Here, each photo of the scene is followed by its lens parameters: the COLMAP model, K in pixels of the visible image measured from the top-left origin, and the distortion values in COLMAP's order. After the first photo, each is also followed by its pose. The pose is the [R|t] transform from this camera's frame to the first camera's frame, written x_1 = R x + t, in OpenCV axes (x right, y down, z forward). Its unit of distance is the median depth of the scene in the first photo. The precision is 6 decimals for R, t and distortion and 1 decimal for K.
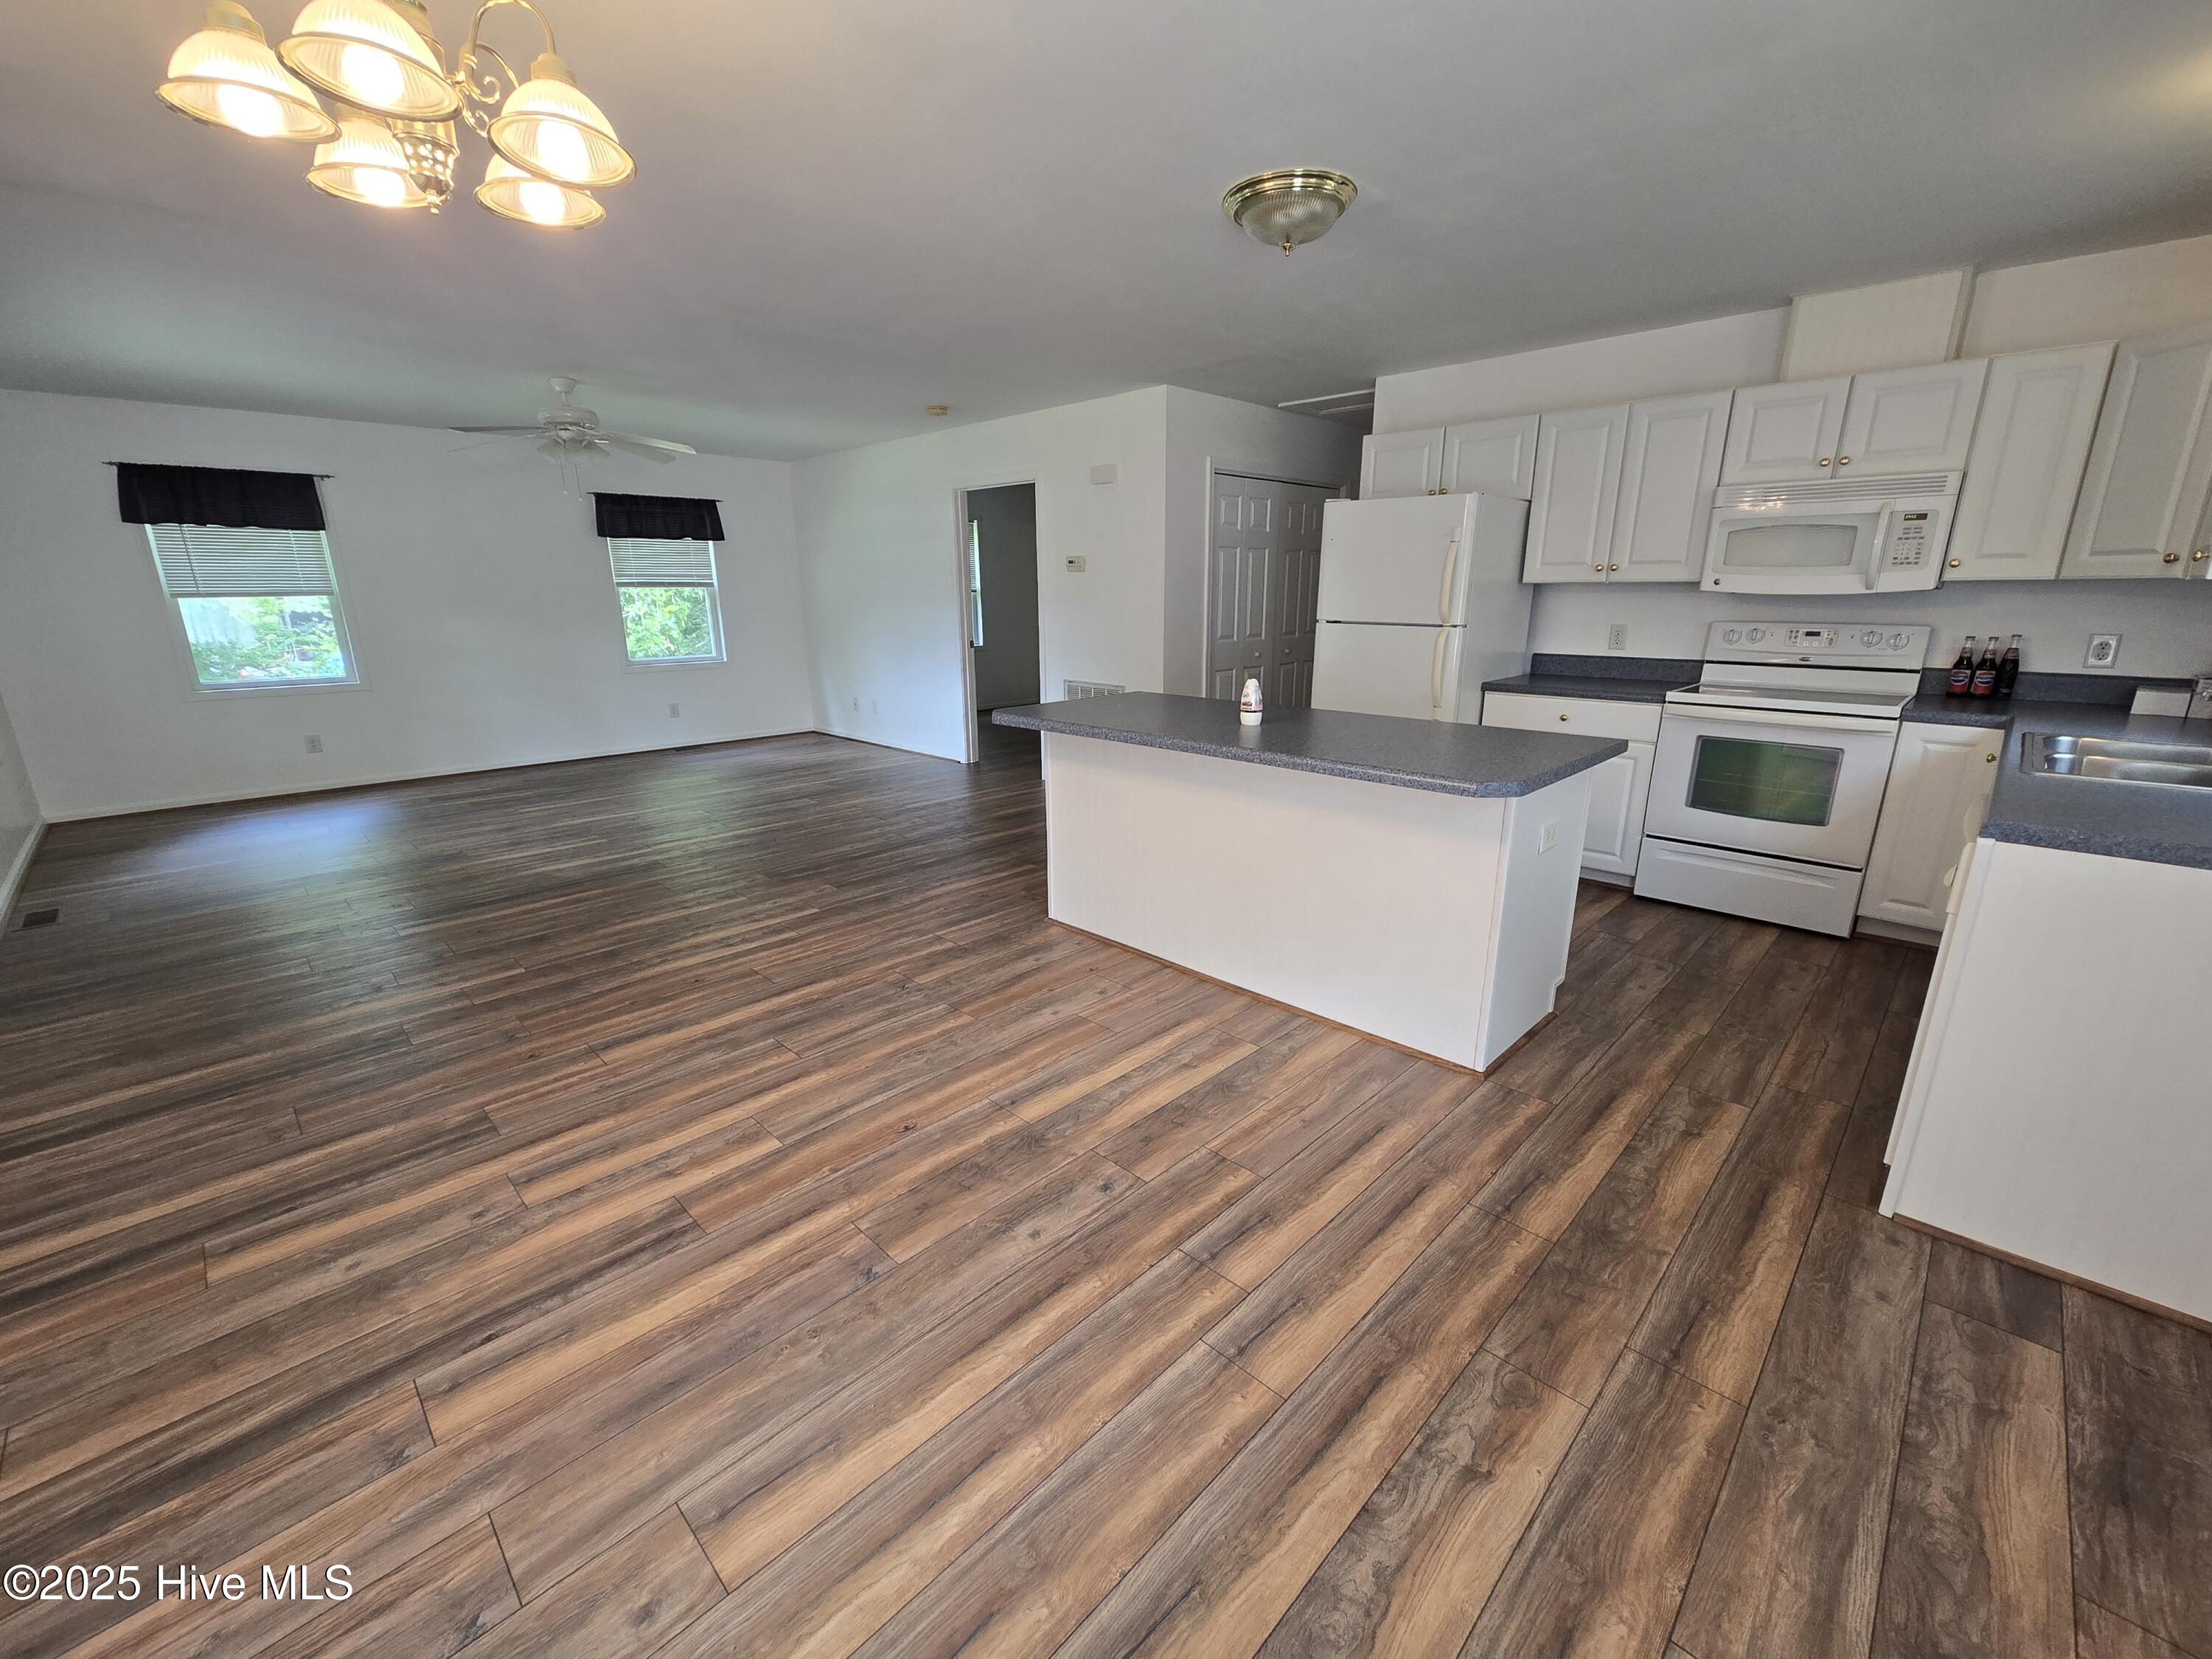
lens RADIAL K [[902.4, 0, 1122.4], [0, 902.4, 825.8], [0, 0, 1]] dist [-0.002945, 0.000445]
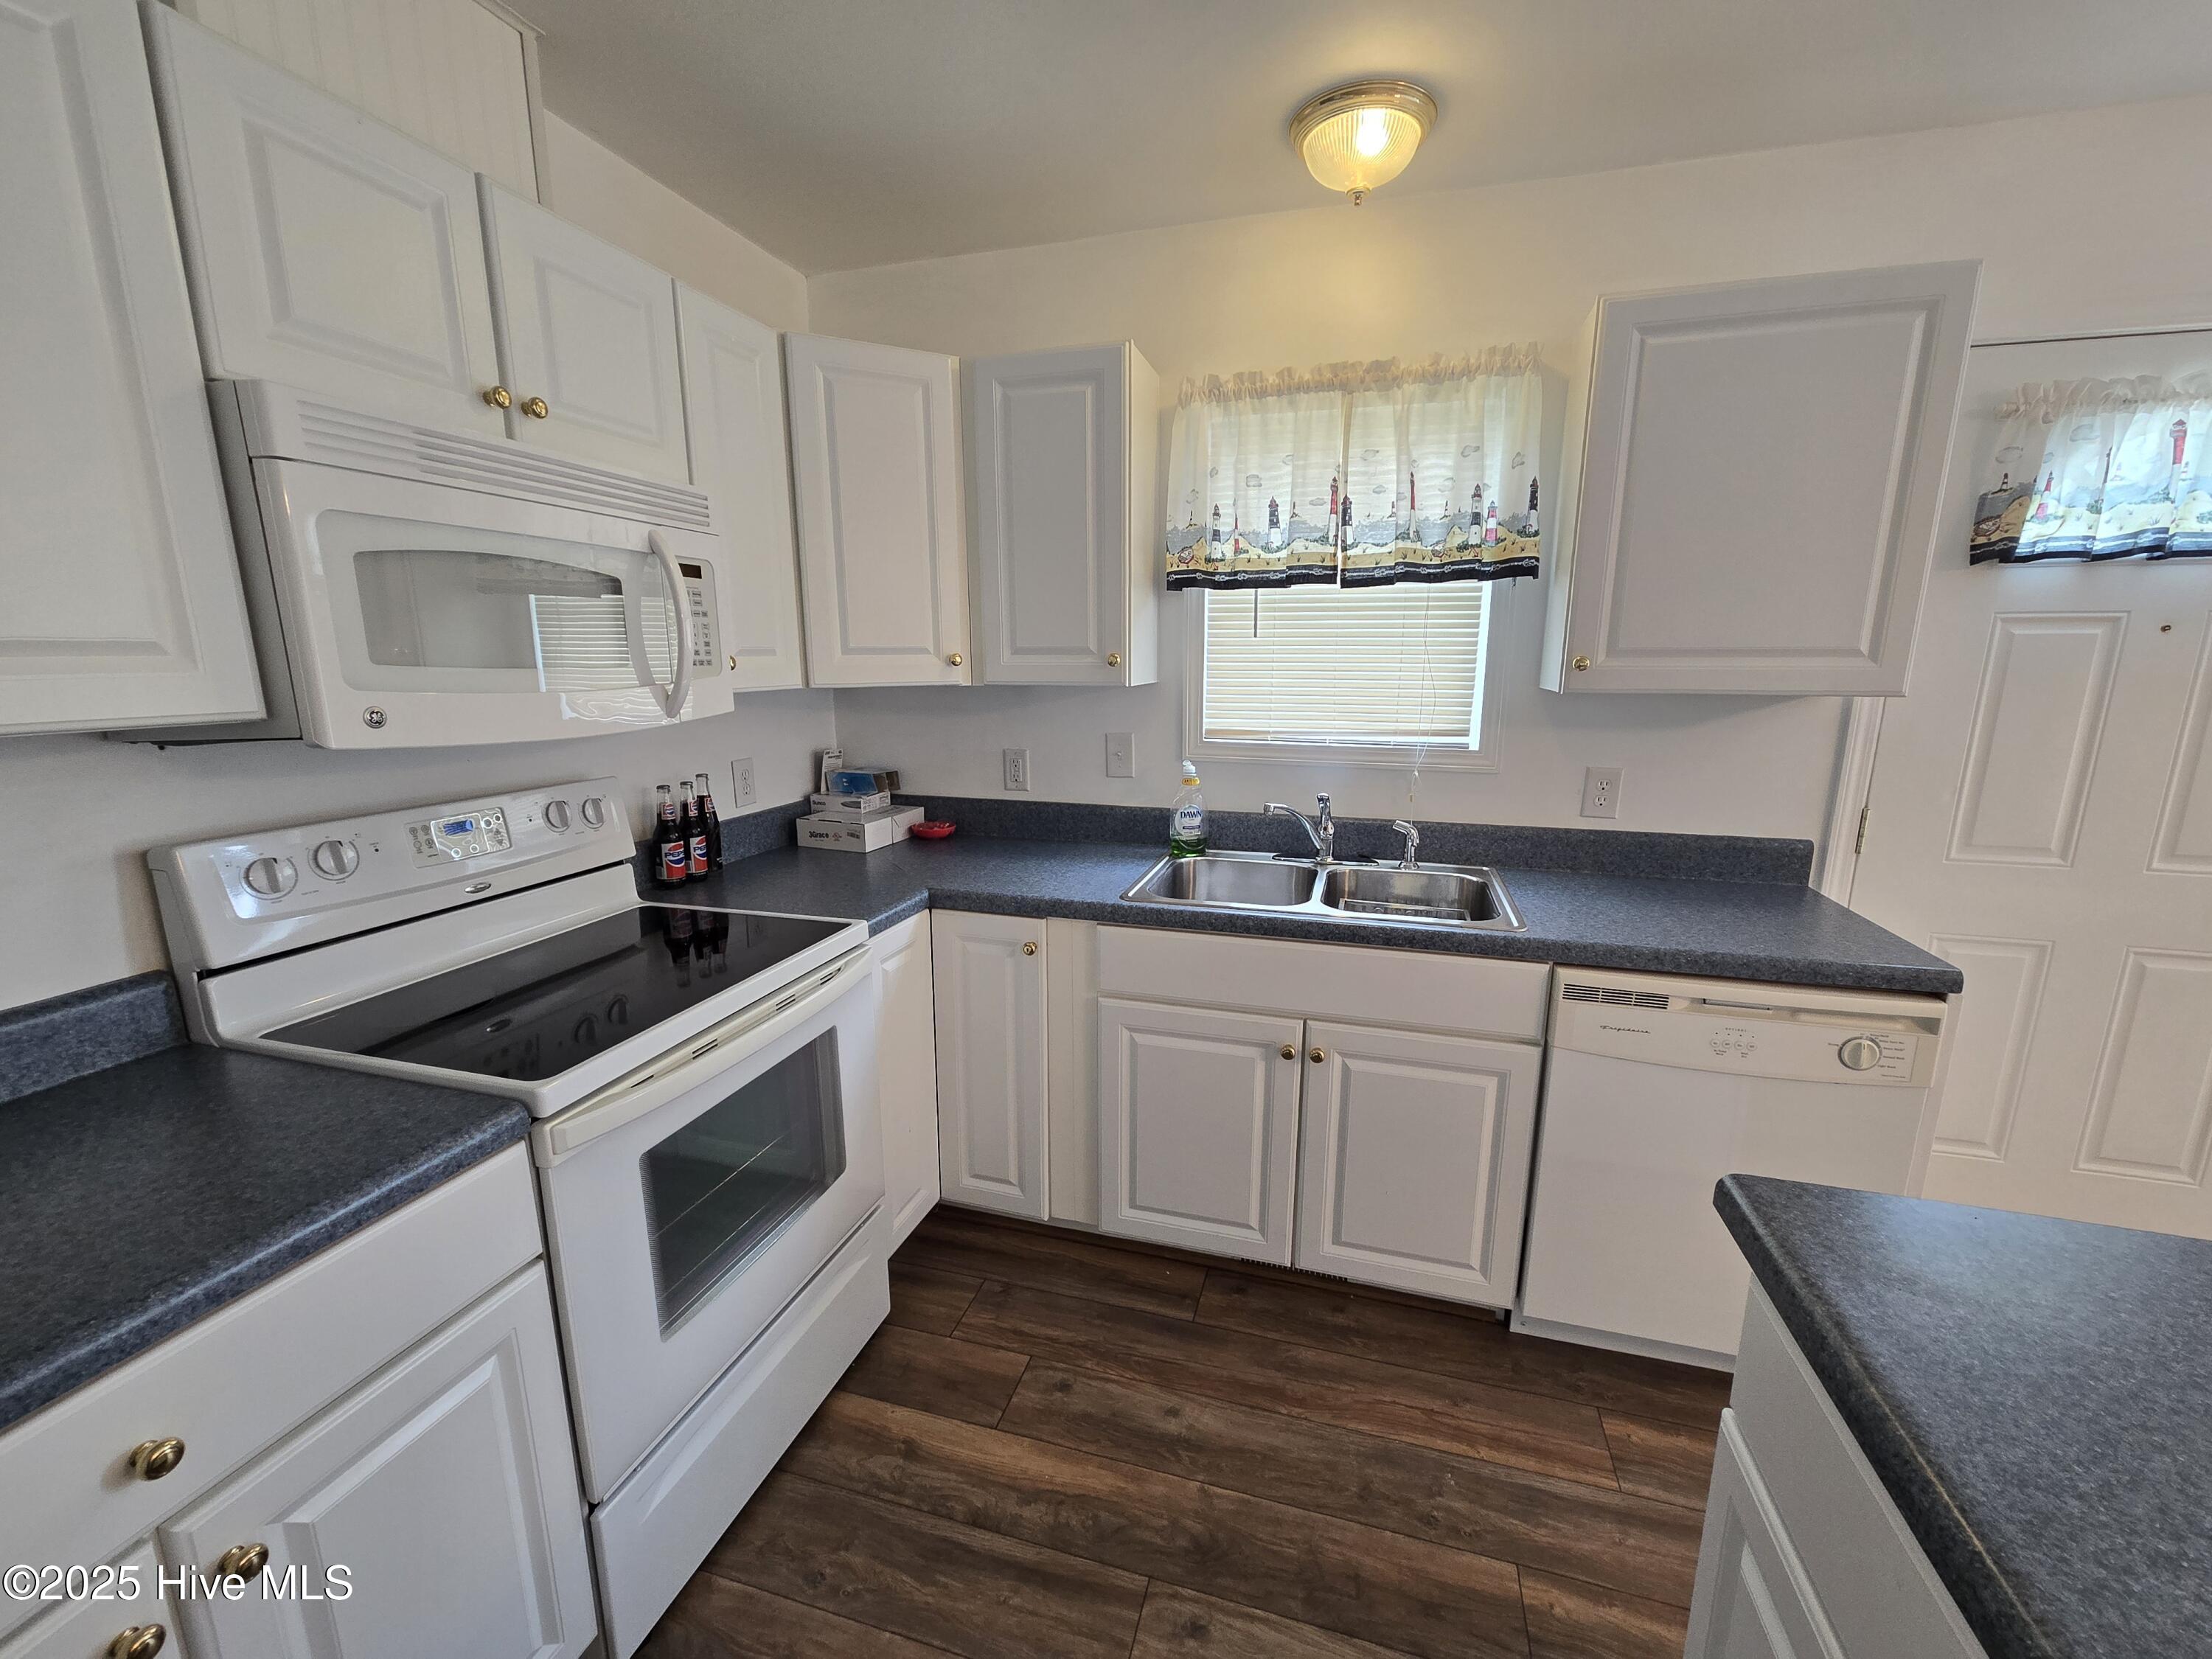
lens RADIAL K [[902.4, 0, 1111.1], [0, 902.4, 846.3], [0, 0, 1]] dist [-0.002945, 0.000445]
pose [[-0.465170, -0.171213, 0.868506, 0.241114], [0.239278, 0.920277, 0.309575, -0.232856], [-0.852269, 0.351820, -0.387118, 0.808925]]
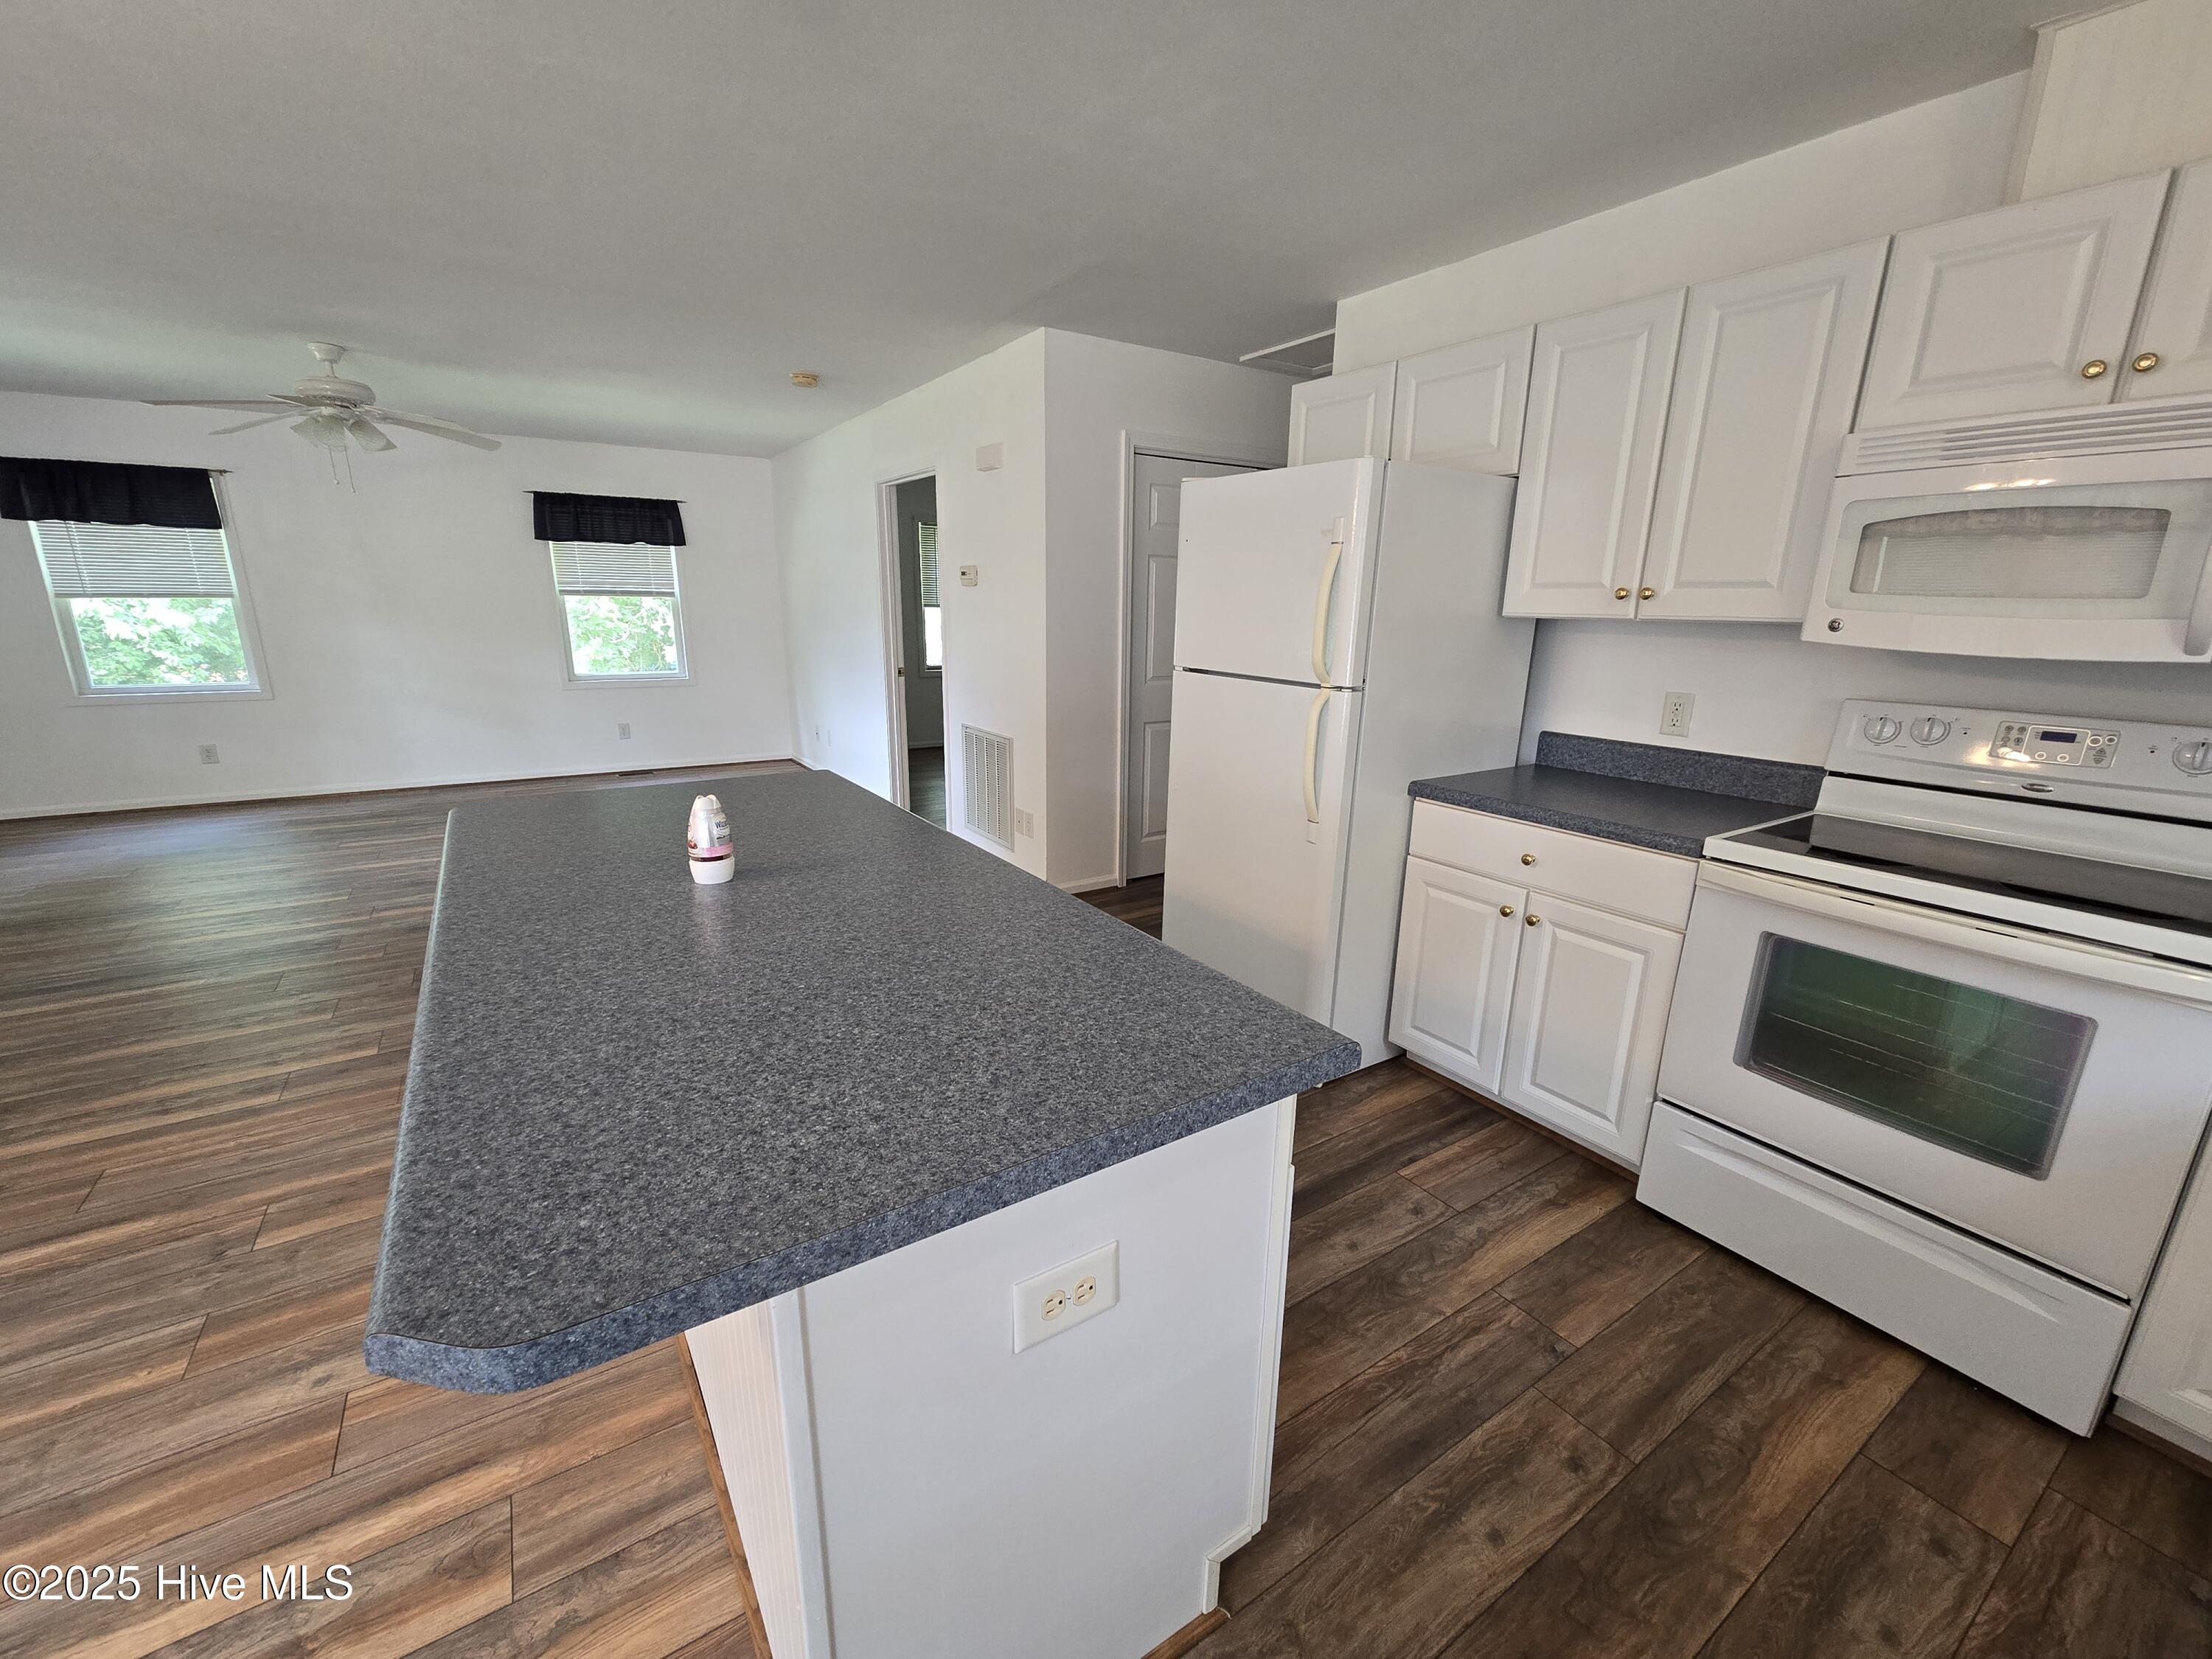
lens RADIAL K [[902.4, 0, 1105.3], [0, 902.4, 832.9], [0, 0, 1]] dist [-0.002945, 0.000445]
pose [[0.976782, 0.071575, -0.201924, 0.326834], [-0.073118, 0.997323, -0.000182, -0.110456], [0.201370, 0.014942, 0.979401, 0.376755]]
